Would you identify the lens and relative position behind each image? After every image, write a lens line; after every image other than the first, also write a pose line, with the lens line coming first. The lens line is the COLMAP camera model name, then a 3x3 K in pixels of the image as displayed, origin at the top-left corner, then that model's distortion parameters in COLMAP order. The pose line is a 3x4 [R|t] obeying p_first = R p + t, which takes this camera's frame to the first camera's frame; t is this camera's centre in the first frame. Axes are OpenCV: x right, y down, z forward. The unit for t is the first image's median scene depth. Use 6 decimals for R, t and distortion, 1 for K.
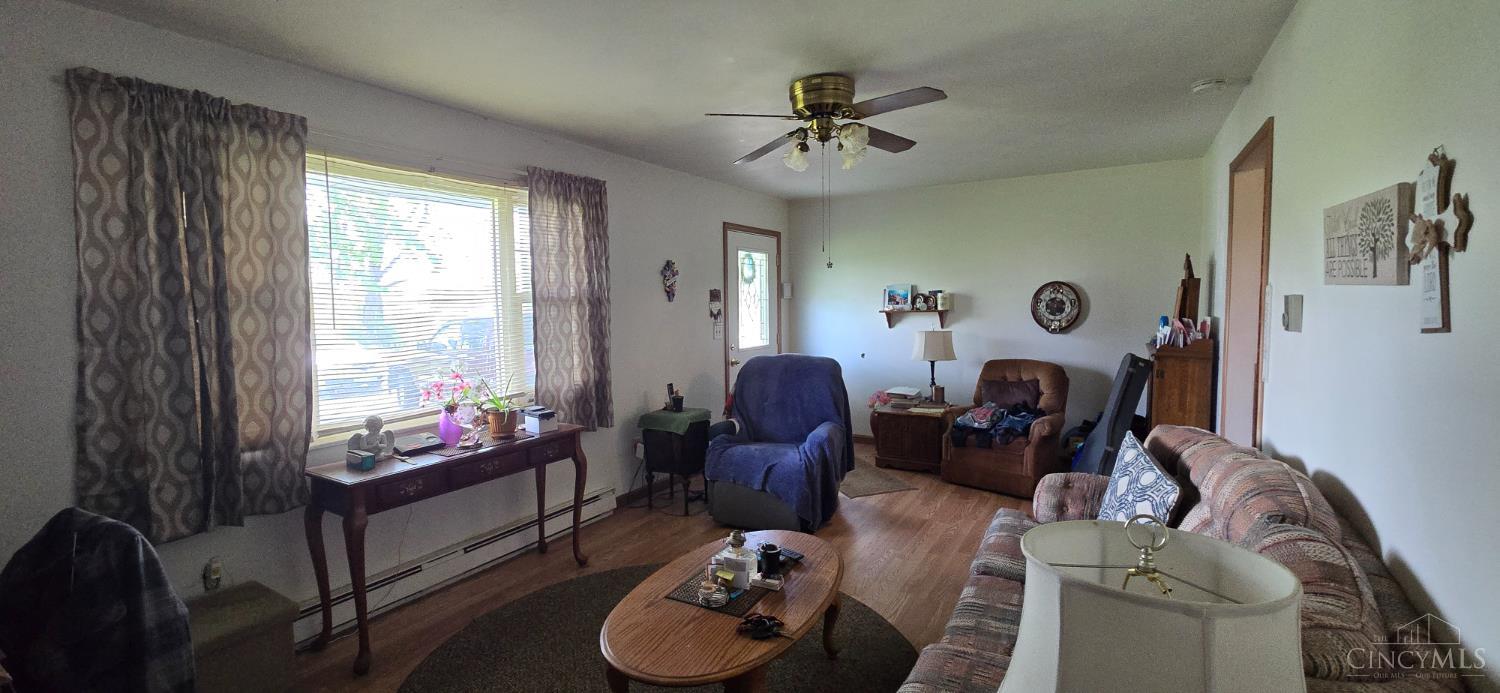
lens RADIAL K [[624.6, 0, 755.7], [0, 624.6, 338.7], [0, 0, 1]] dist [-0.000523, -0.000491]
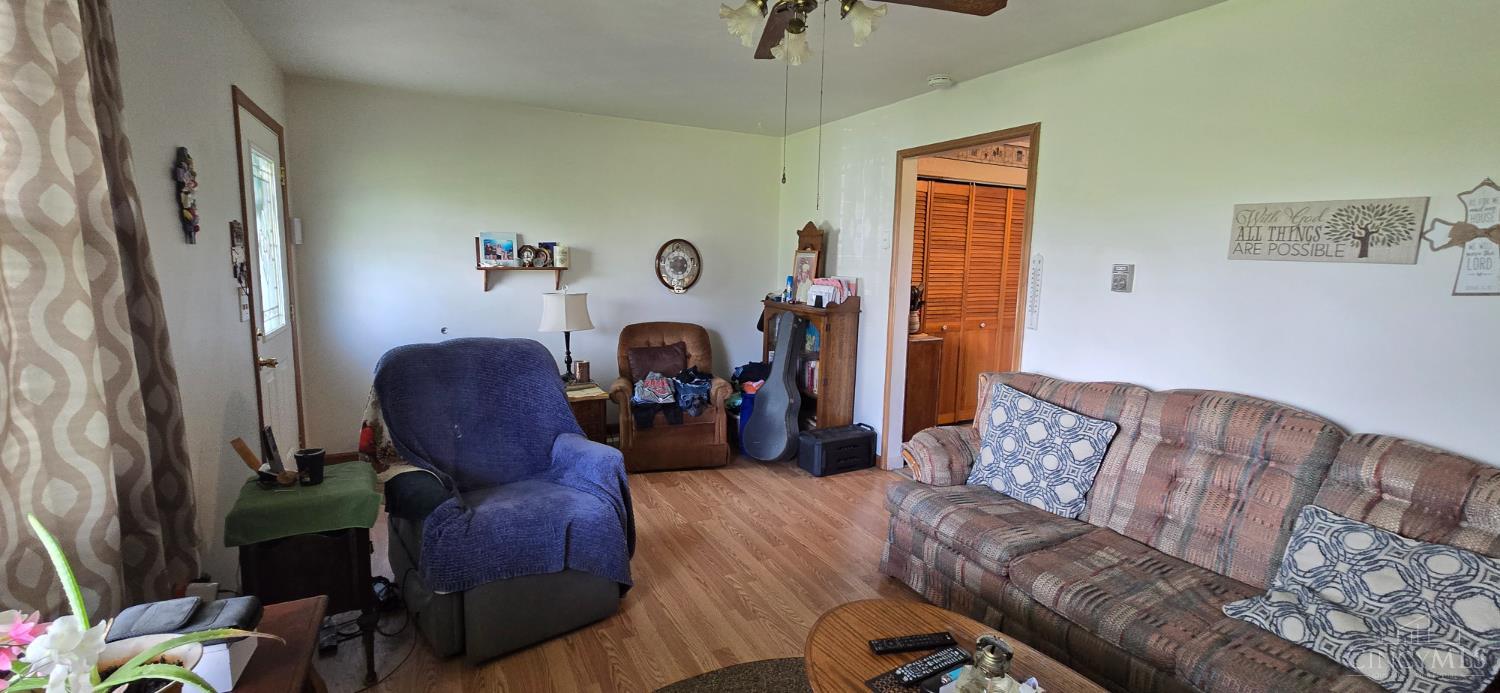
lens RADIAL K [[624.6, 0, 754.2], [0, 624.6, 339.5], [0, 0, 1]] dist [-0.000523, -0.000491]
pose [[0.517684, -0.087781, 0.851057, -0.292346], [0.024795, 0.995844, 0.087633, -0.019114], [-0.855213, -0.024265, 0.517709, 0.402512]]
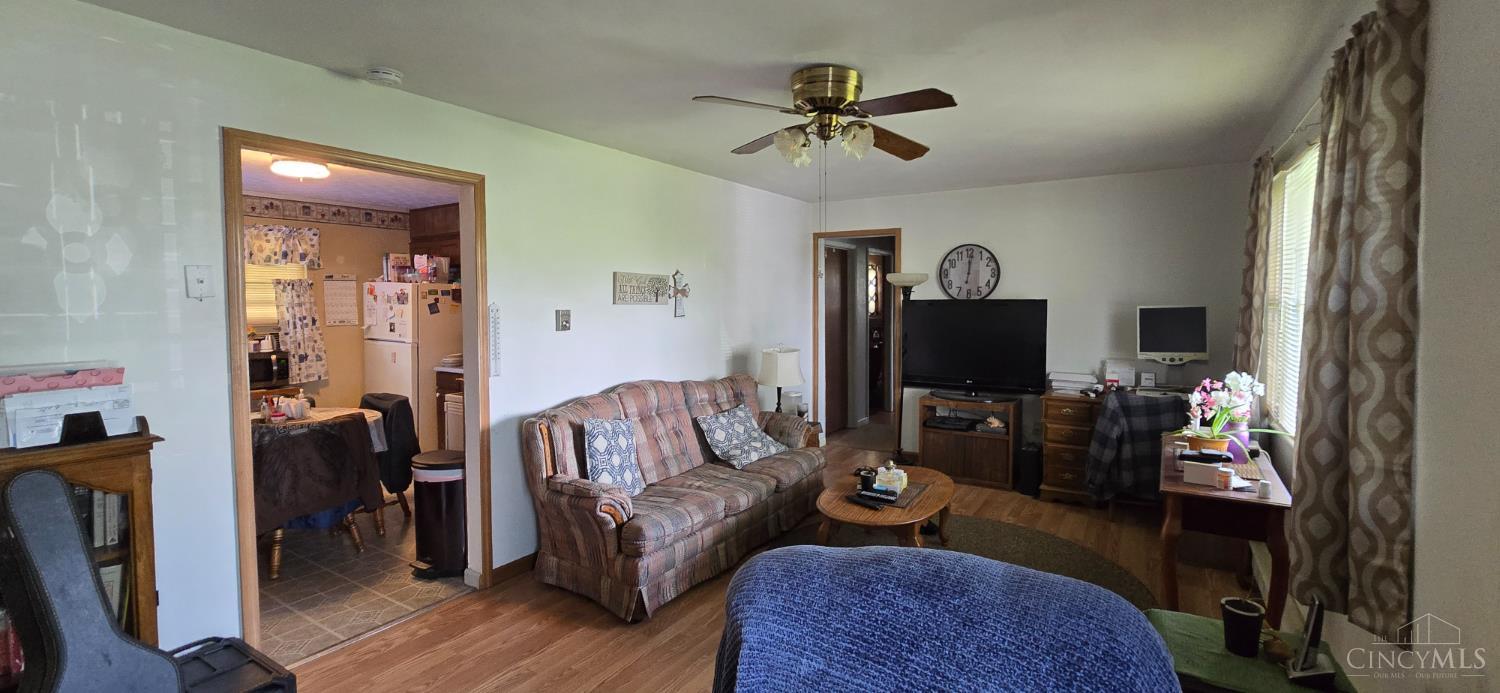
lens RADIAL K [[624.6, 0, 766.1], [0, 624.6, 327.8], [0, 0, 1]] dist [-0.000523, -0.000491]
pose [[-0.999657, 0.016840, 0.020075, 0.100940], [0.018909, 0.993998, 0.107752, -0.080780], [-0.018140, 0.108094, -0.993975, 1.120275]]
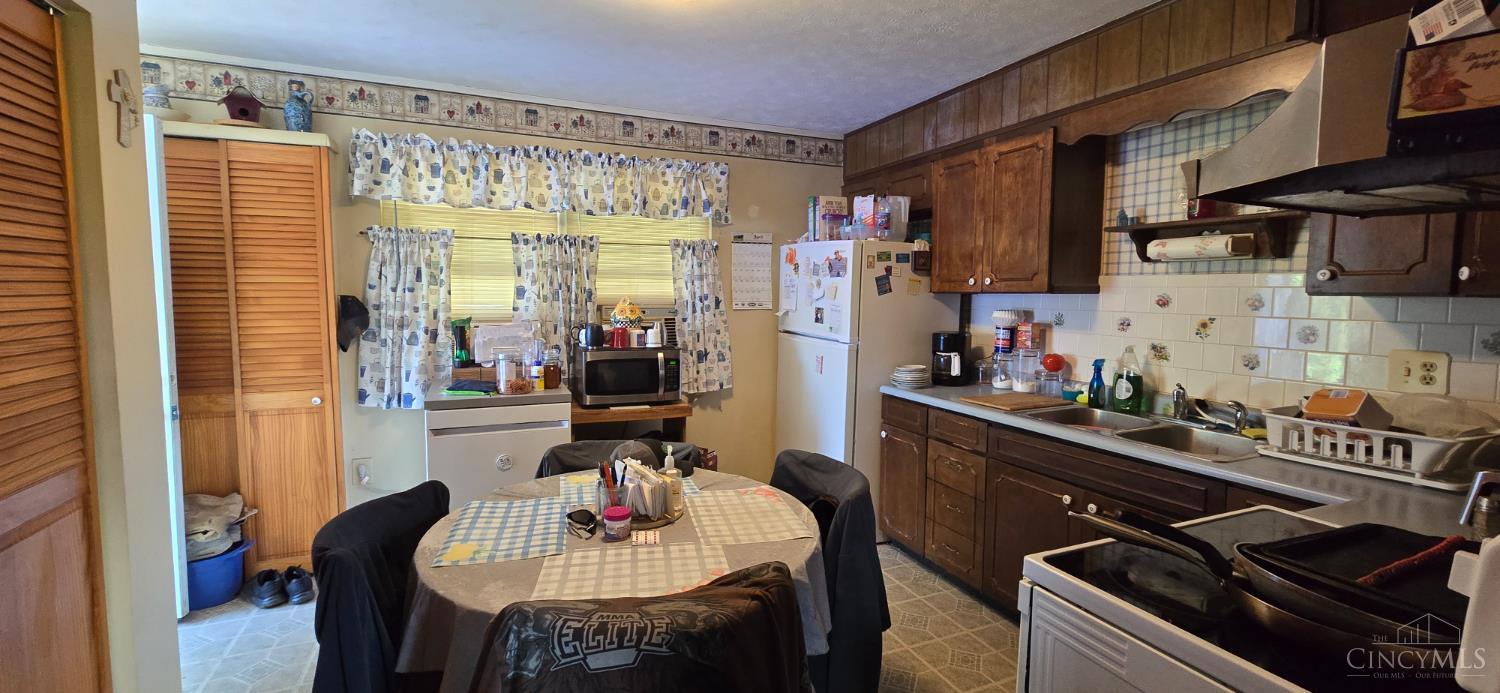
lens RADIAL K [[624.6, 0, 750.2], [0, 624.6, 331.7], [0, 0, 1]] dist [-0.000523, -0.000491]
pose [[-0.811122, -0.031327, 0.584037, 0.460601], [0.041234, 0.993017, 0.110531, -0.033670], [-0.583421, 0.113736, -0.804166, 0.606932]]
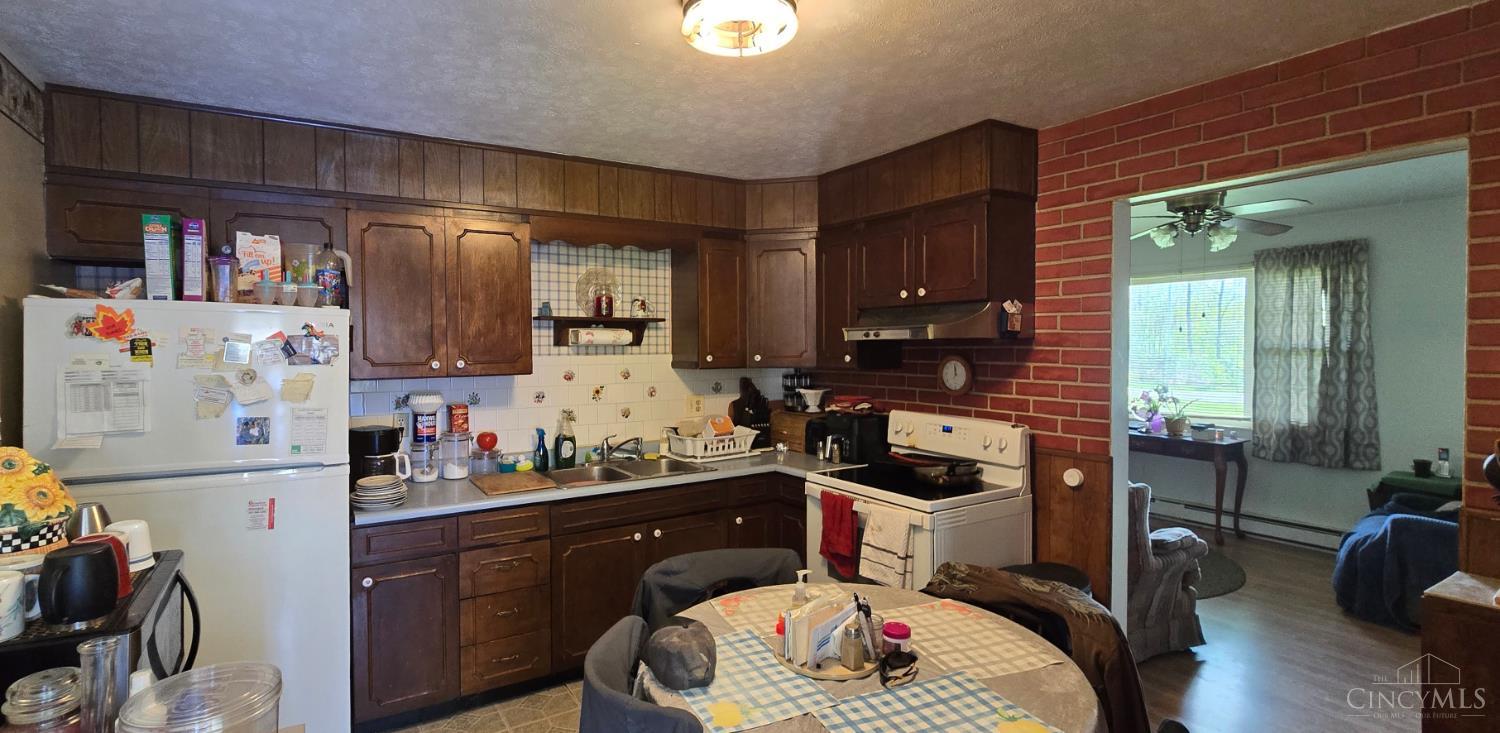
lens RADIAL K [[685.9, 0, 698.2], [0, 685.9, 358.2], [0, 0, 1]] dist [-0.003647, 0.000783]
pose [[-0.480313, 0.036470, -0.876338, 1.051615], [-0.045384, 0.996763, 0.066356, -0.061164], [0.875922, 0.071643, -0.477104, 0.462361]]
